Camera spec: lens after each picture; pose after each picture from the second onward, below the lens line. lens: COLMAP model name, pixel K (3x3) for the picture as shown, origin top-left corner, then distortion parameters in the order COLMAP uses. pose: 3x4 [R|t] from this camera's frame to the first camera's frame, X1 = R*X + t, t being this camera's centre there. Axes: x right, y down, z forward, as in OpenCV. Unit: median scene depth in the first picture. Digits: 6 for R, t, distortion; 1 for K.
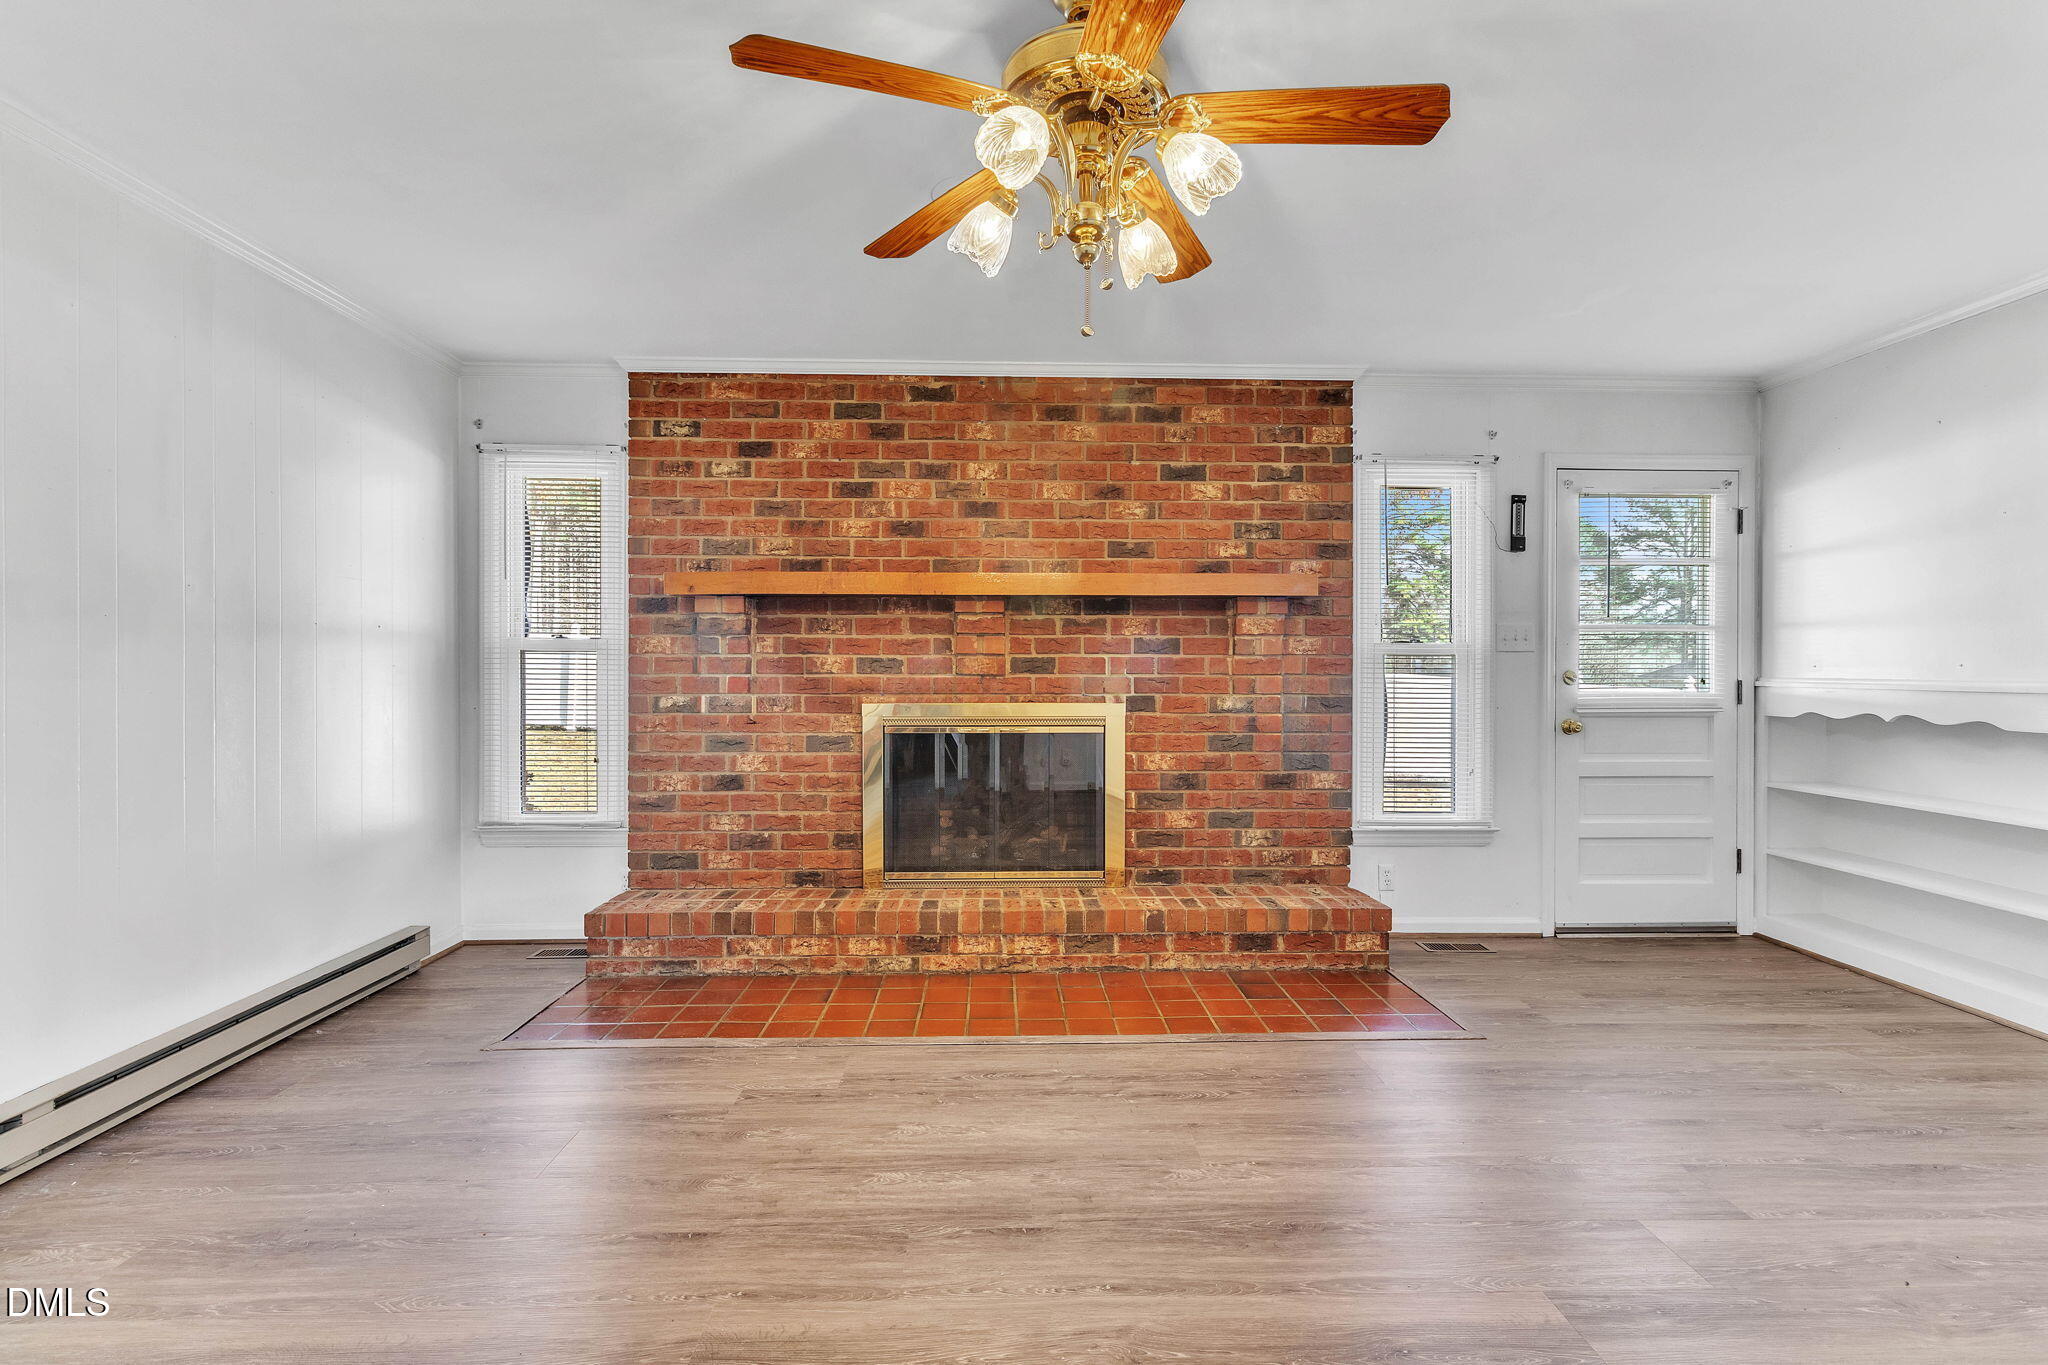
lens RADIAL K [[954.3, 0, 1024.7], [0, 954.3, 674.1], [0, 0, 1]] dist [0.000595, 0.000523]
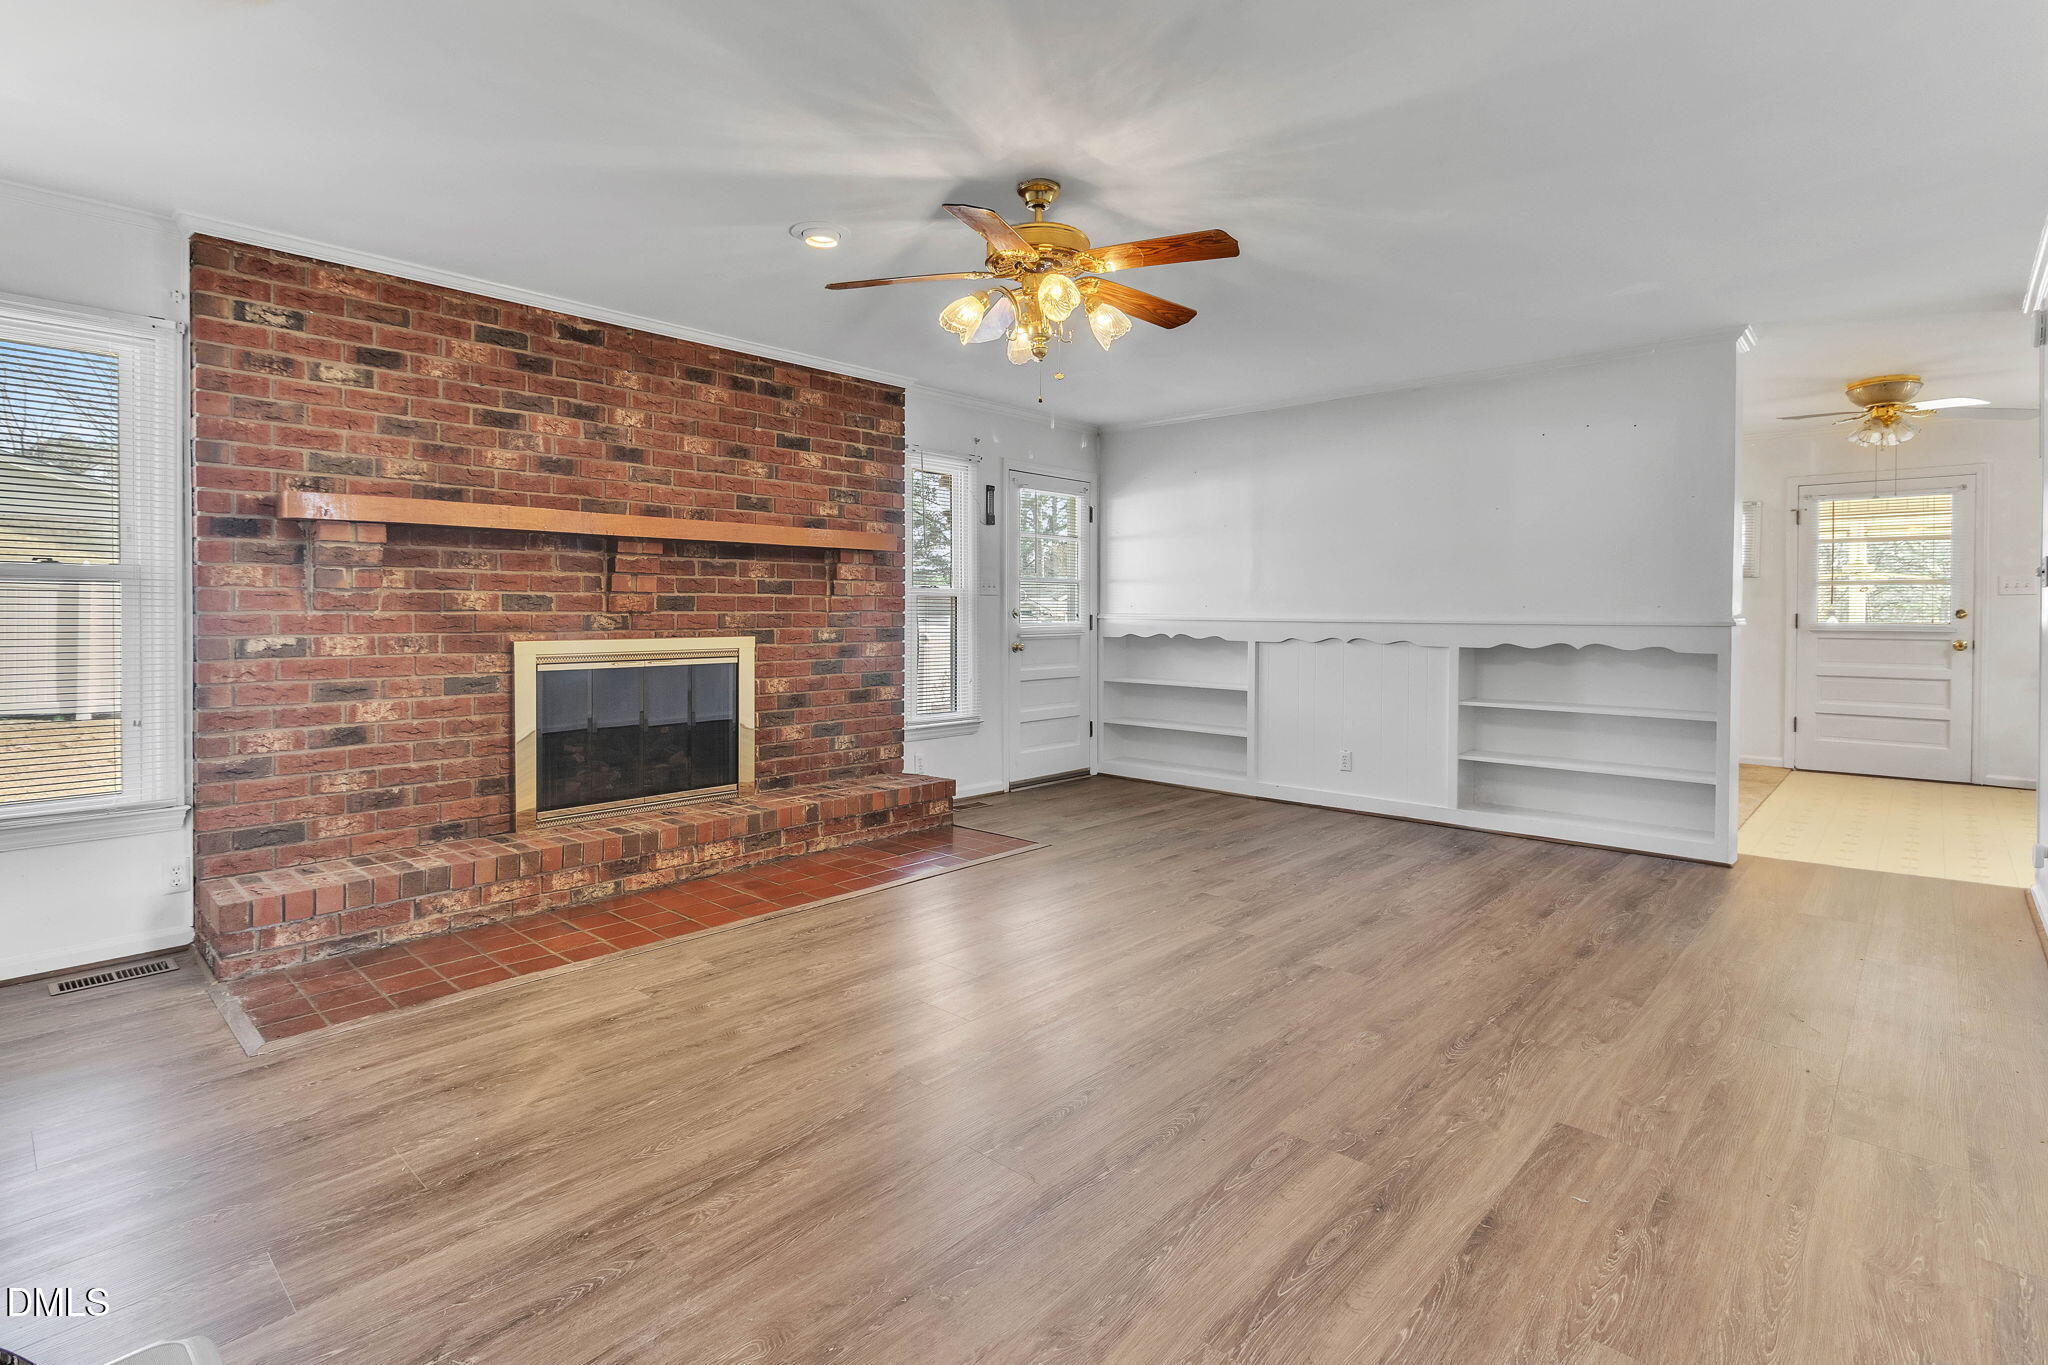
lens RADIAL K [[998.1, 0, 1025.1], [0, 998.1, 610.6], [0, 0, 1]] dist [0.000679, 0.000381]
pose [[0.696767, -0.000078, 0.717298, -0.529978], [-0.001088, 0.999999, 0.001166, -0.002503], [-0.717297, -0.001593, 0.696766, -0.078560]]
